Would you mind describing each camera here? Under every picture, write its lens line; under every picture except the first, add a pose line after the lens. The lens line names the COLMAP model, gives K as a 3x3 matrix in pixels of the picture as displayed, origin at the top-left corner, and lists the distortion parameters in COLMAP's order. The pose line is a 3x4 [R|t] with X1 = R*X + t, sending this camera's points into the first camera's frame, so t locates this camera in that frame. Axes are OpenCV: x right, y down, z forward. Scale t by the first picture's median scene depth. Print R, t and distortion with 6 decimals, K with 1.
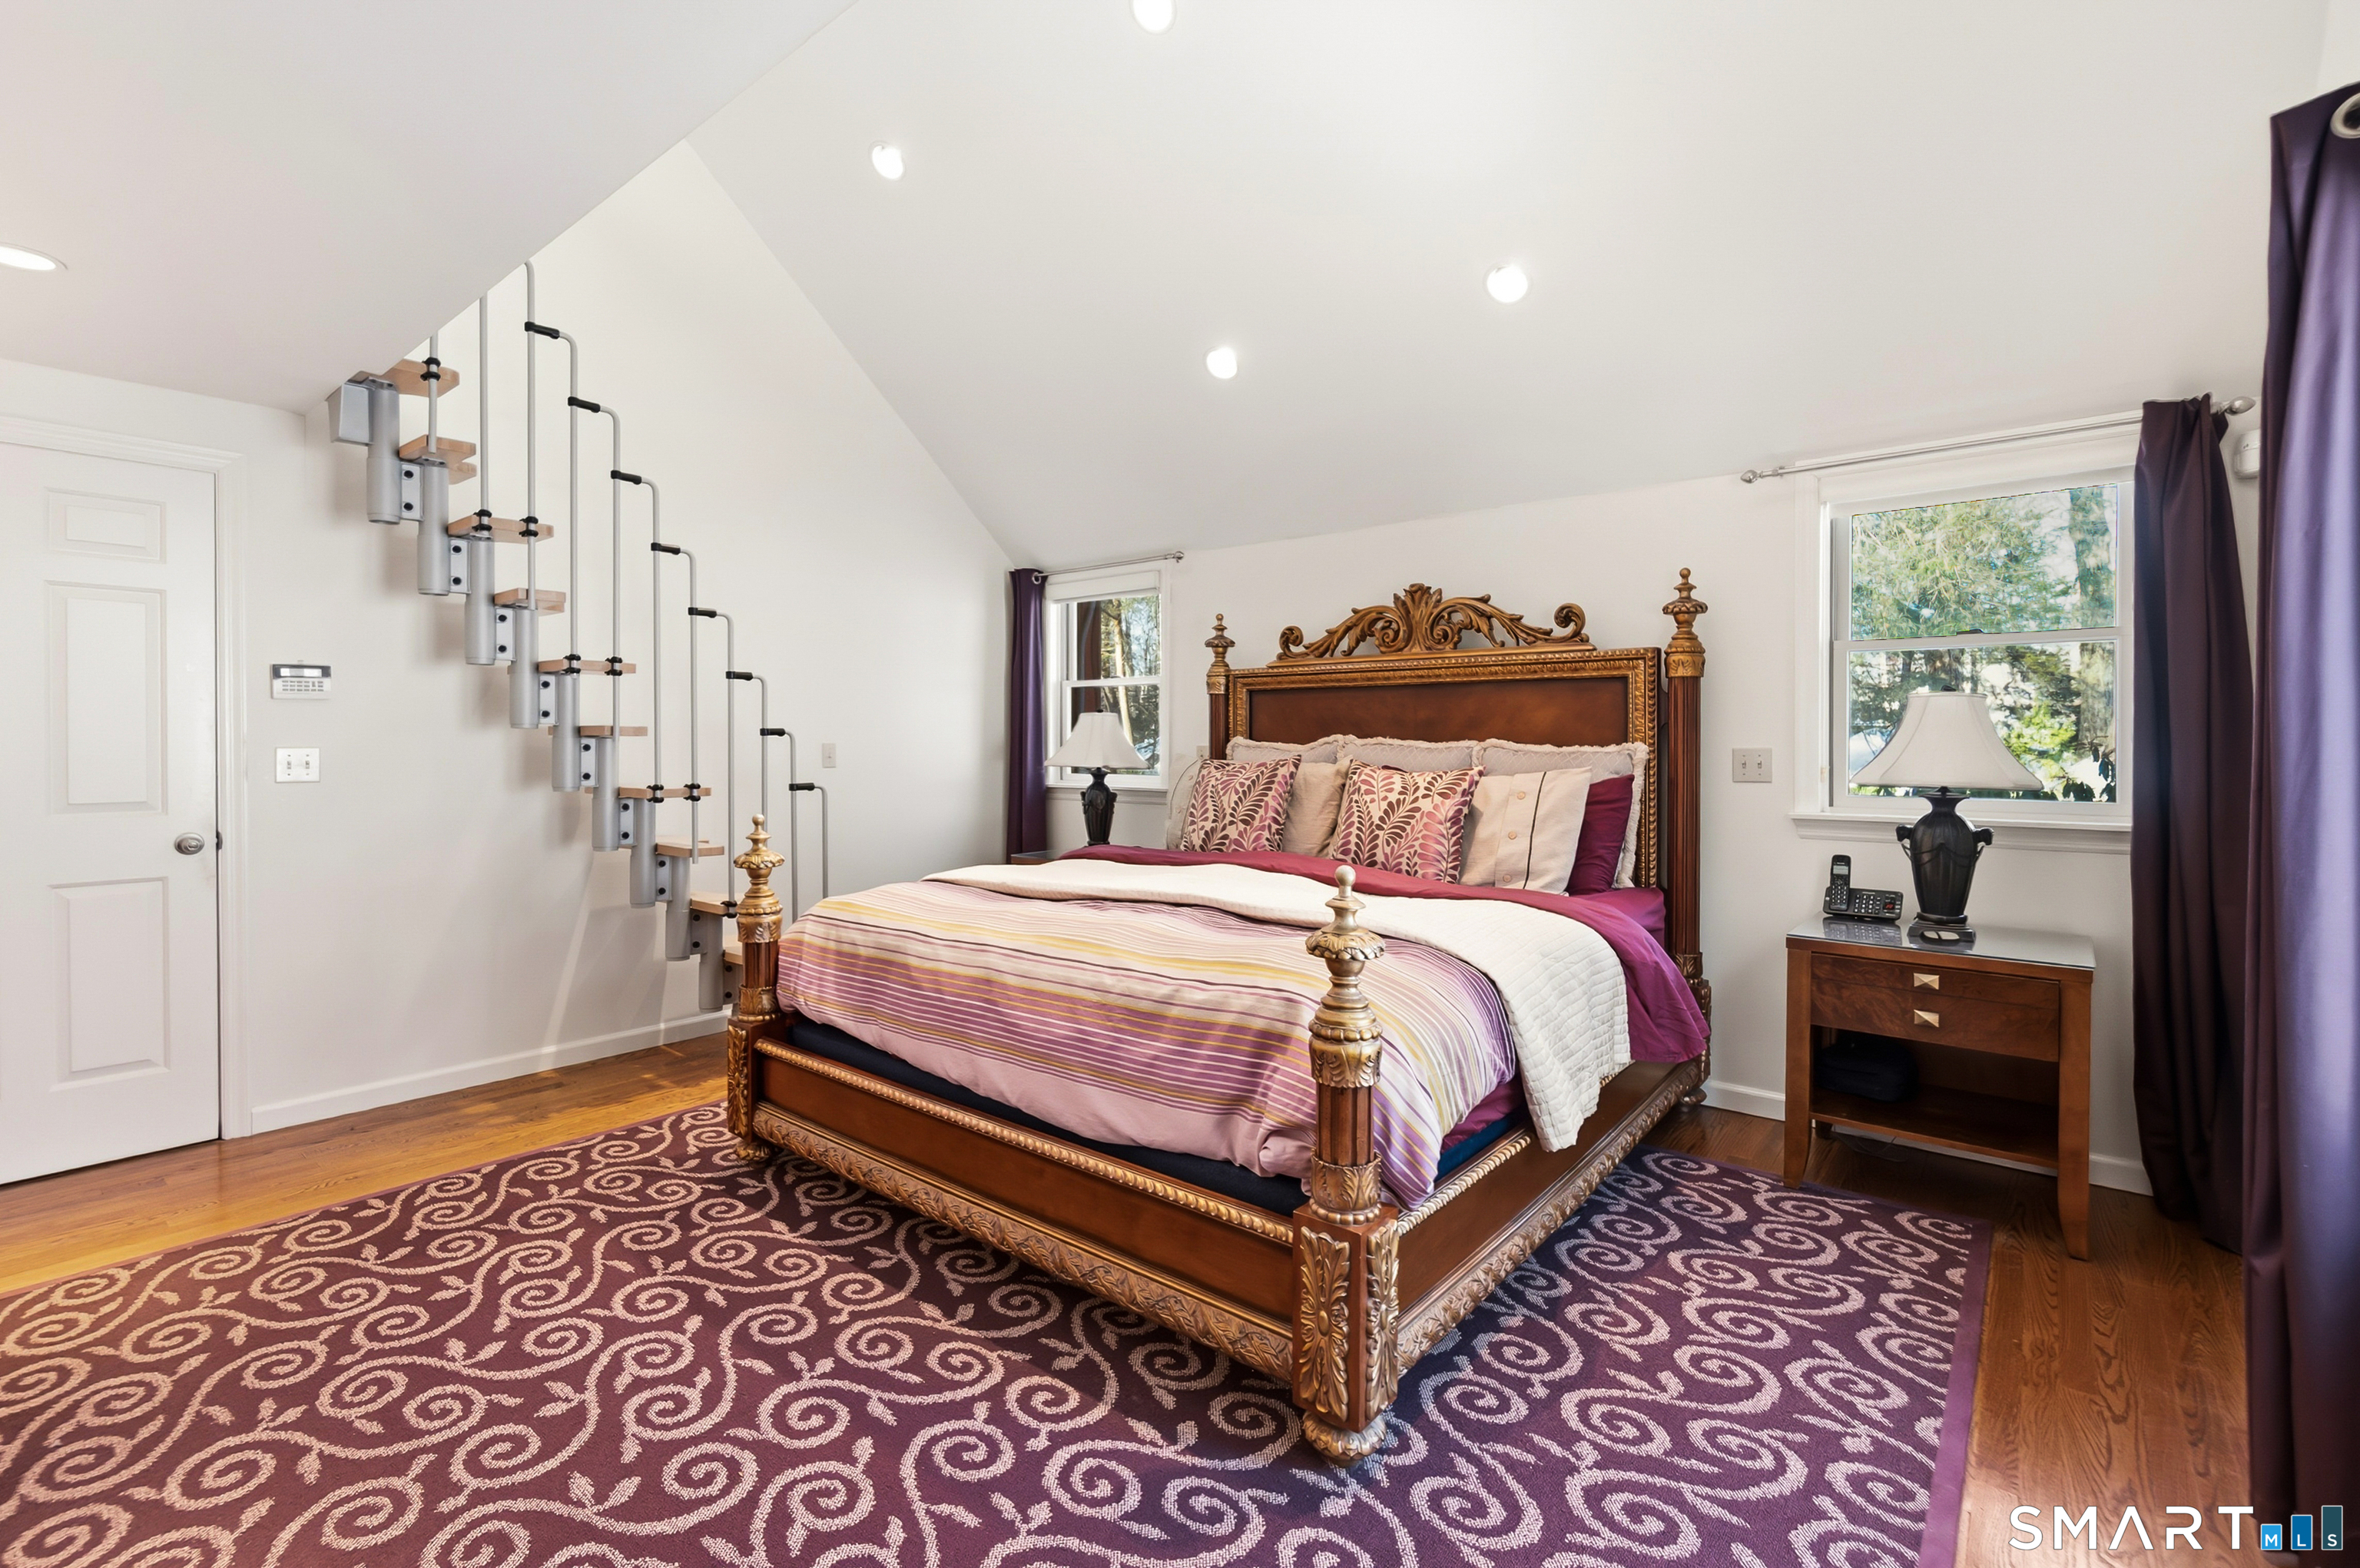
lens RADIAL K [[1035.3, 0, 1179.4], [0, 1035.3, 763.3], [0, 0, 1]] dist [-0.008622, -0.000043]
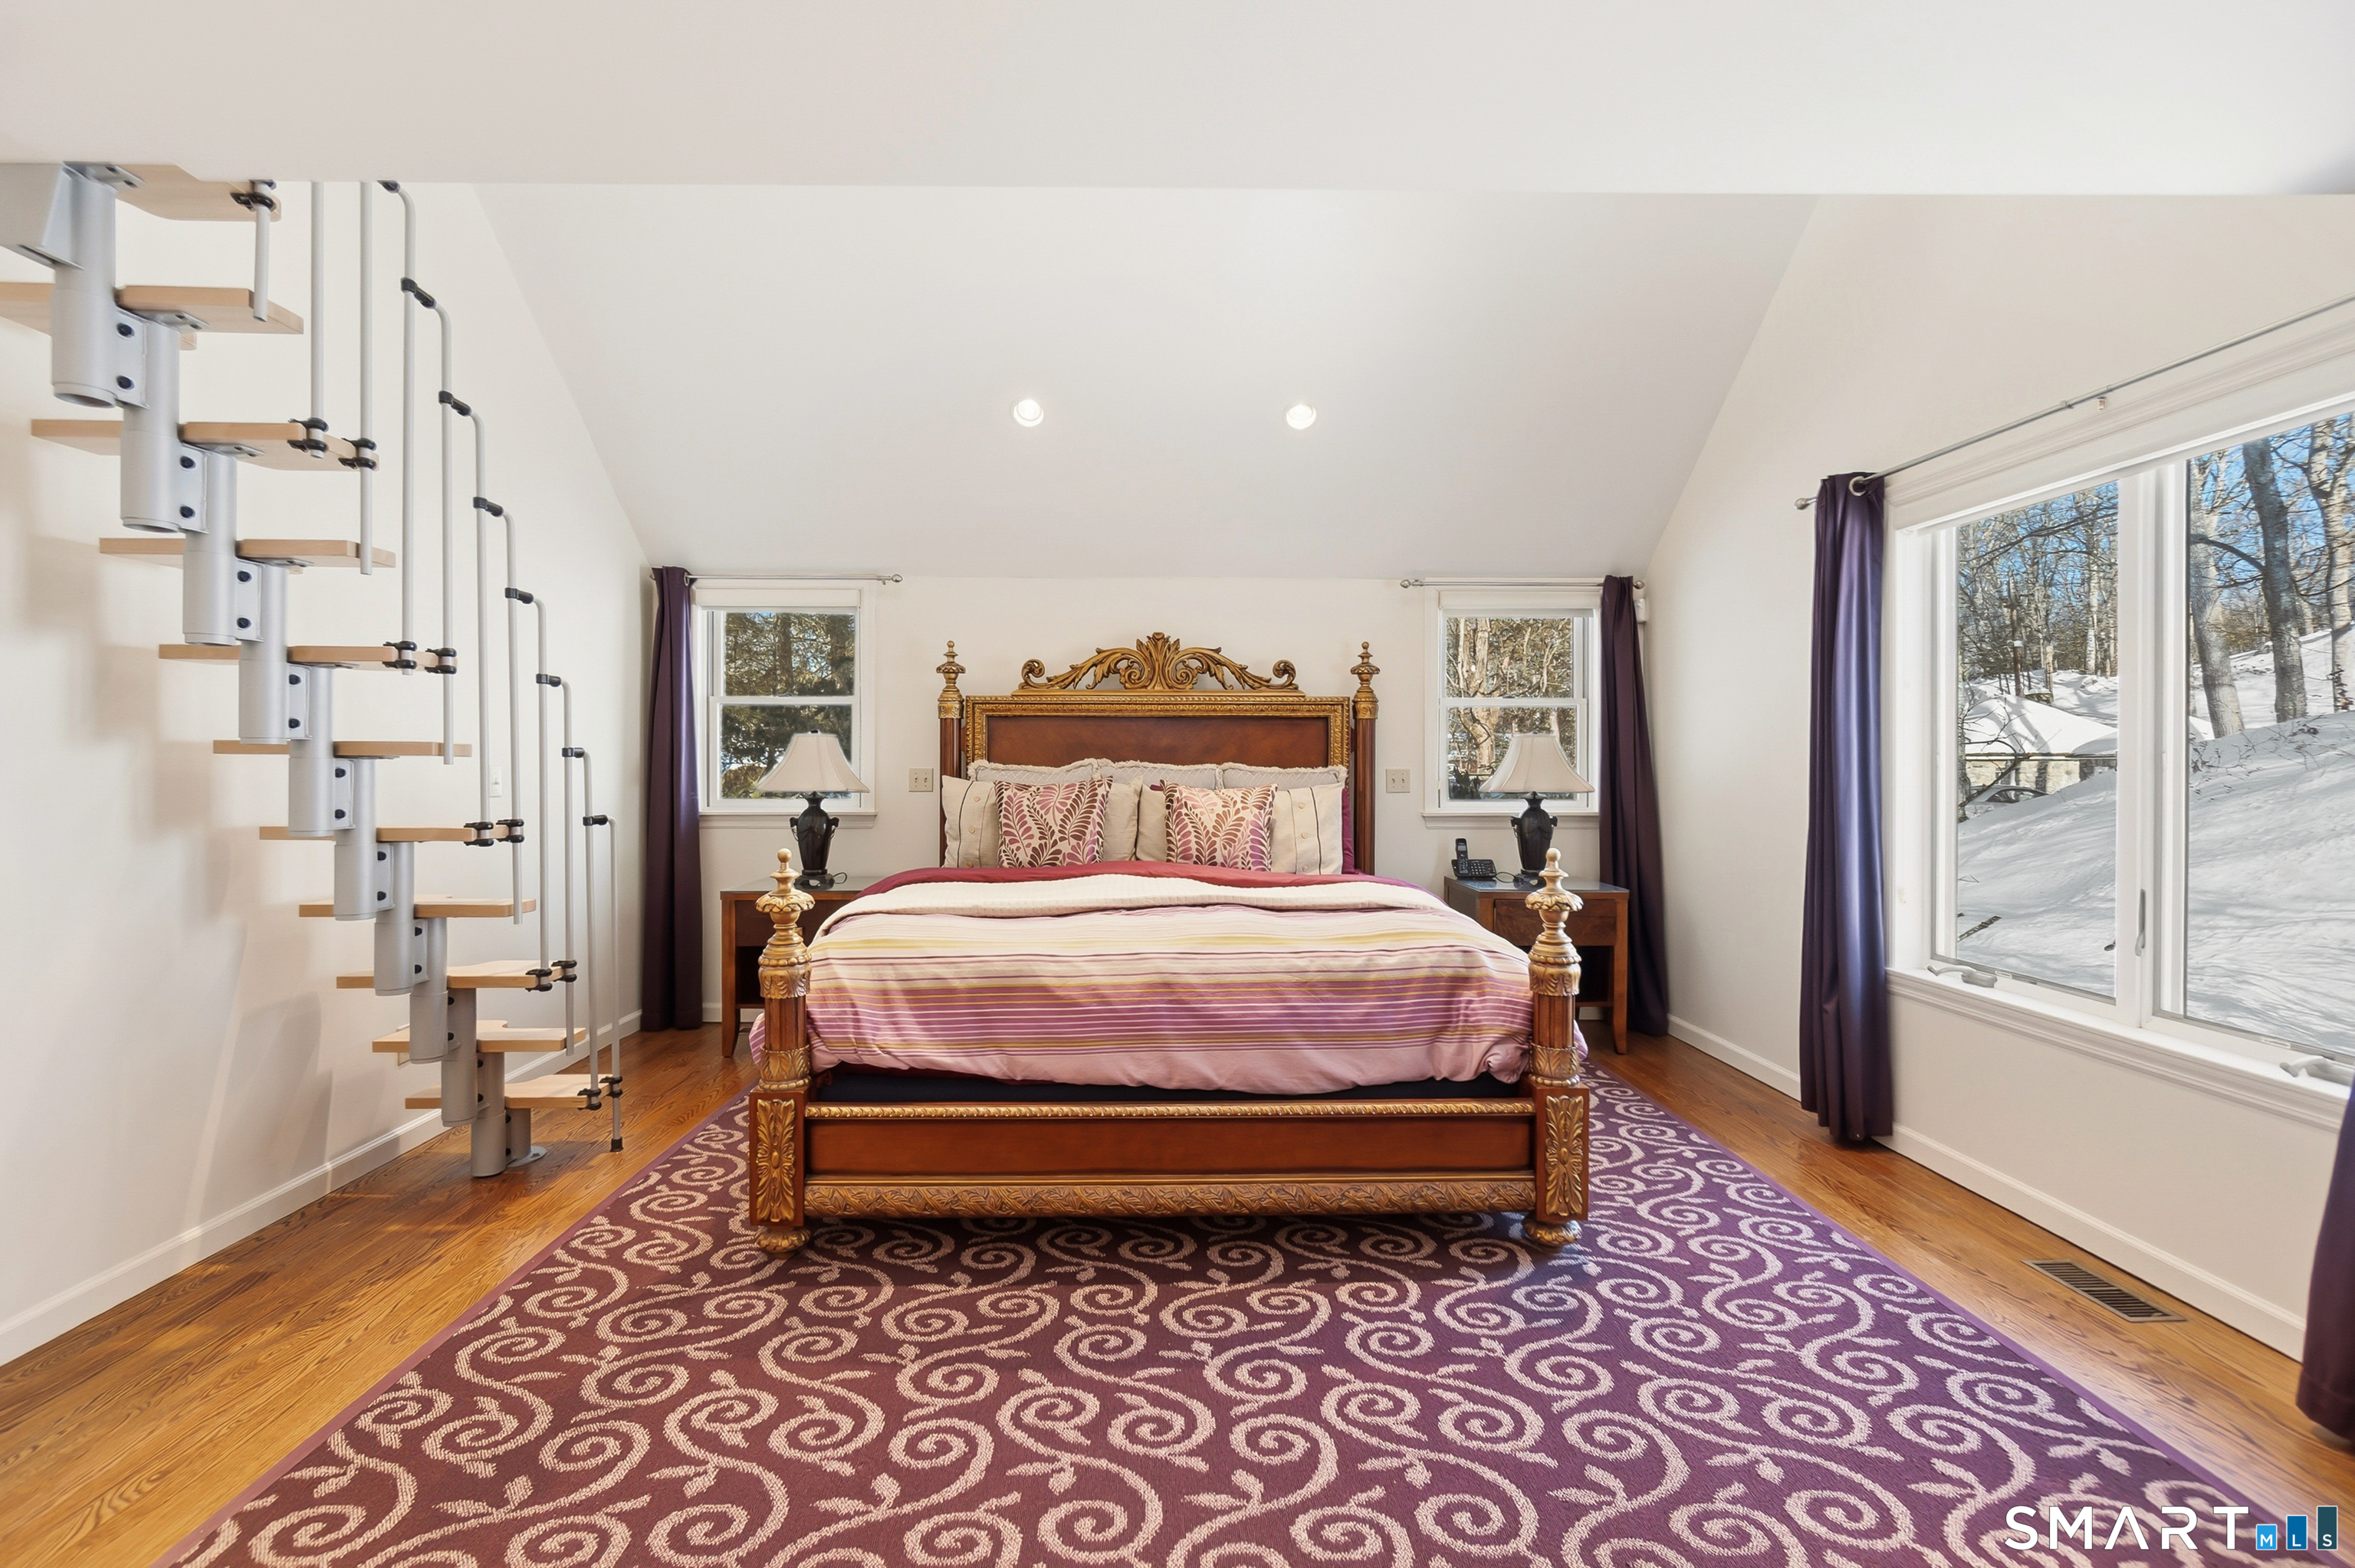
lens RADIAL K [[1030.7, 0, 1165.7], [0, 1030.7, 746.1], [0, 0, 1]] dist [0.012491, 0.000036]
pose [[0.758461, 0.011866, 0.651610, -0.583253], [0.013044, 0.999358, -0.033382, -0.002566], [-0.651588, 0.033818, 0.757819, 0.100760]]
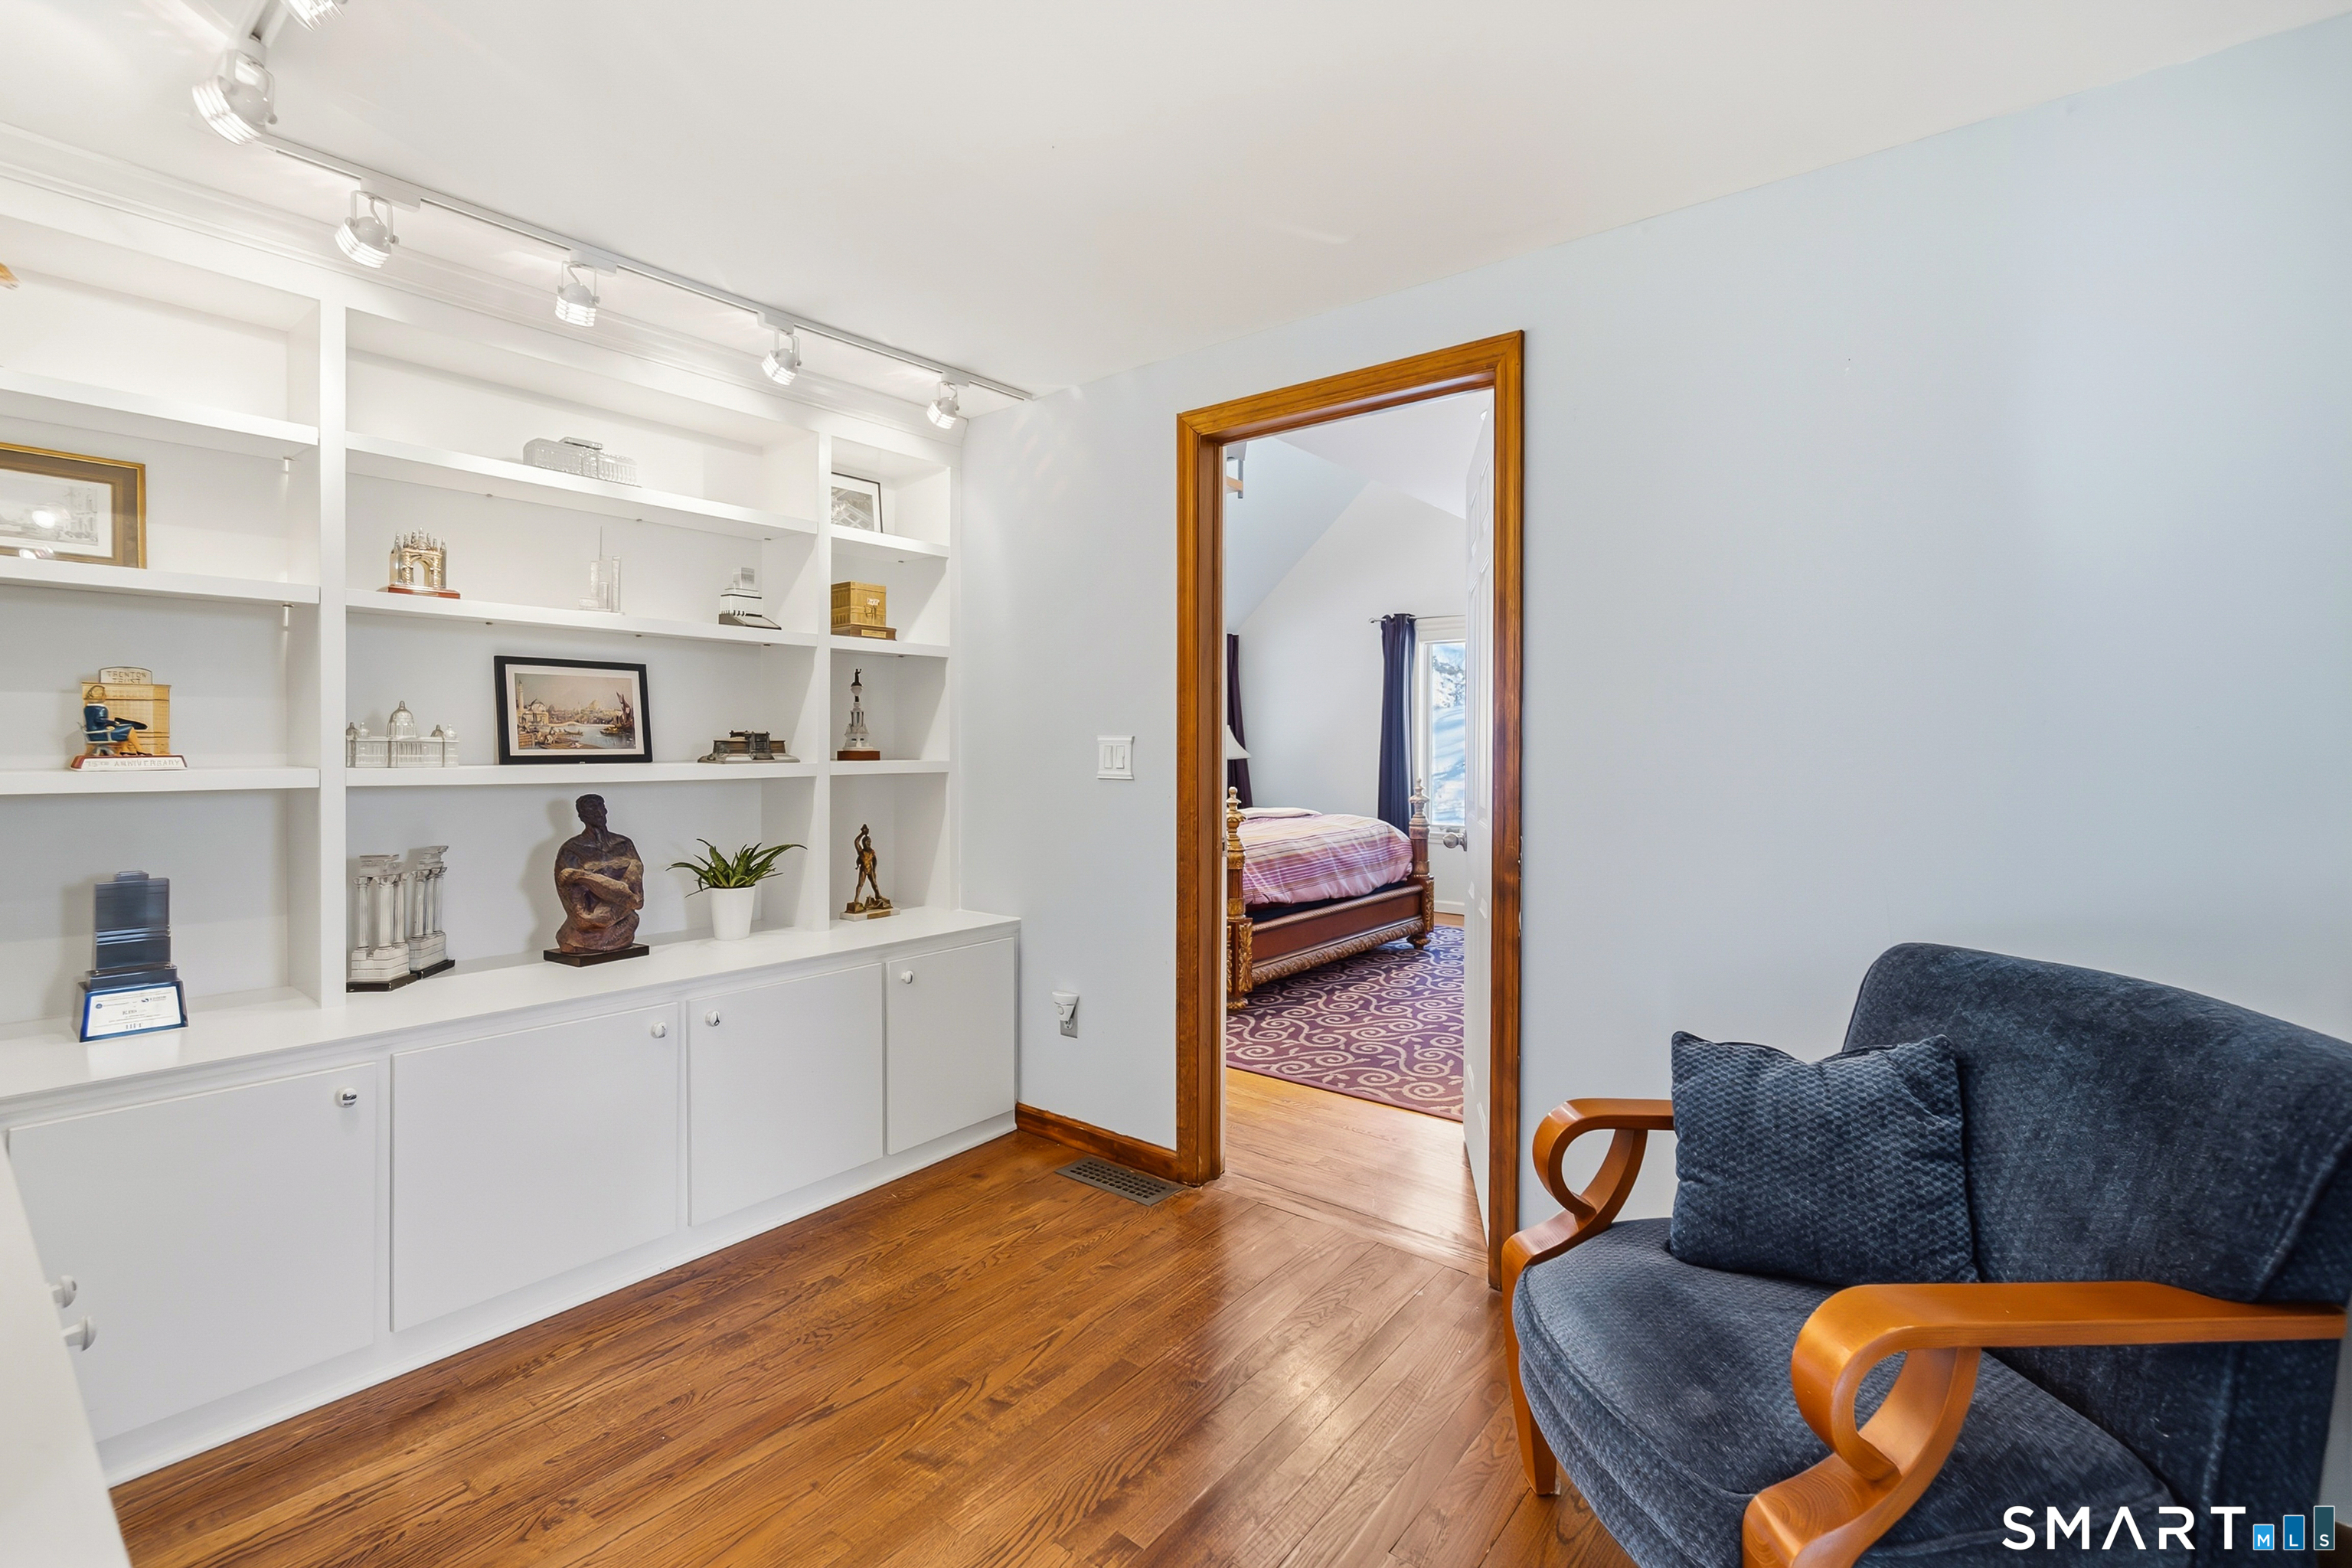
lens RADIAL K [[1014.4, 0, 1152.5], [0, 1014.4, 771.5], [0, 0, 1]] dist [-0.000383, 0.000049]
pose [[-0.004608, -0.024342, 0.999693, -1.536185], [0.014332, 0.999599, 0.024406, -0.010155], [-0.999887, 0.014441, -0.004257, 0.897390]]
